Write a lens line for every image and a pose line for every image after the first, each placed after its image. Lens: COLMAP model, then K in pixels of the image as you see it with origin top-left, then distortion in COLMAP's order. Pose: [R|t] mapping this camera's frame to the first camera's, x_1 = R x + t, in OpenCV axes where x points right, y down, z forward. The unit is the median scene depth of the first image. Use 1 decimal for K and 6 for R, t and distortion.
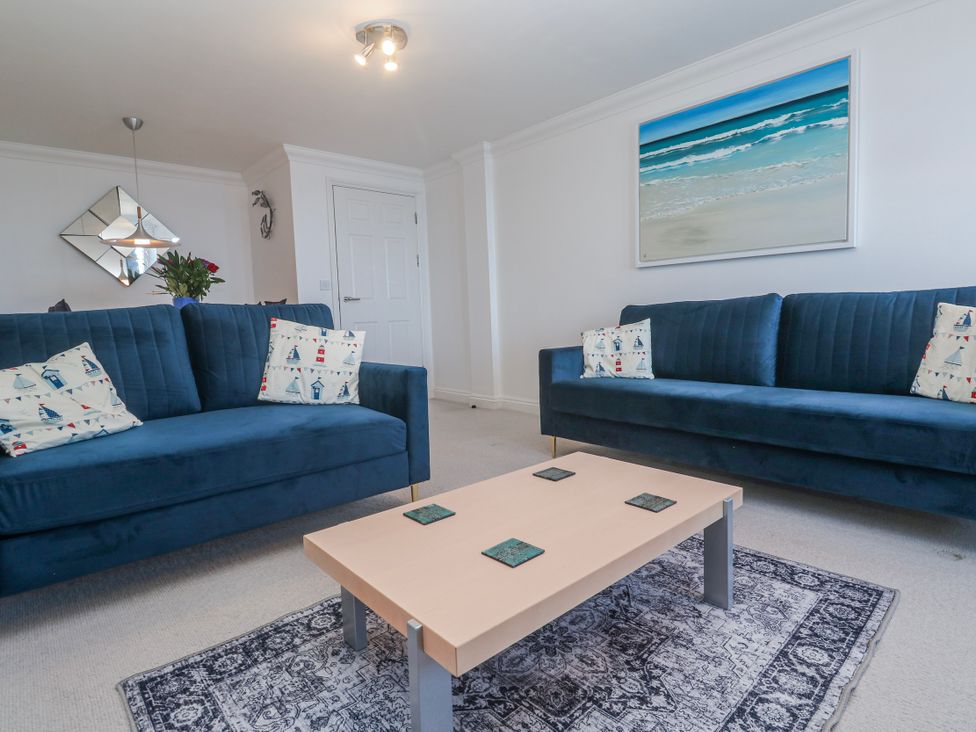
lens RADIAL K [[521.7, 0, 492.3], [0, 521.7, 352.0], [0, 0, 1]] dist [0.000029, -0.008732]
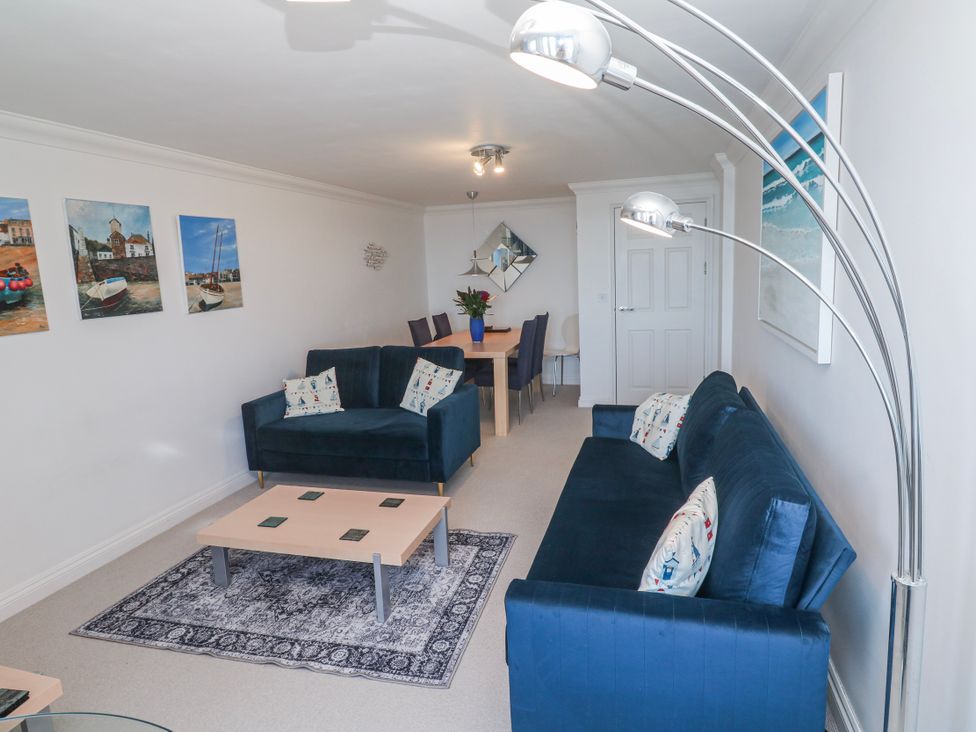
lens RADIAL K [[560.3, 0, 511.4], [0, 560.3, 350.1], [0, 0, 1]] dist [-0.000705, -0.001734]
pose [[0.561093, 0.129129, -0.817618, 1.248617], [-0.038336, 0.990751, 0.130164, -0.347758], [0.826864, -0.041690, 0.560854, 0.274128]]
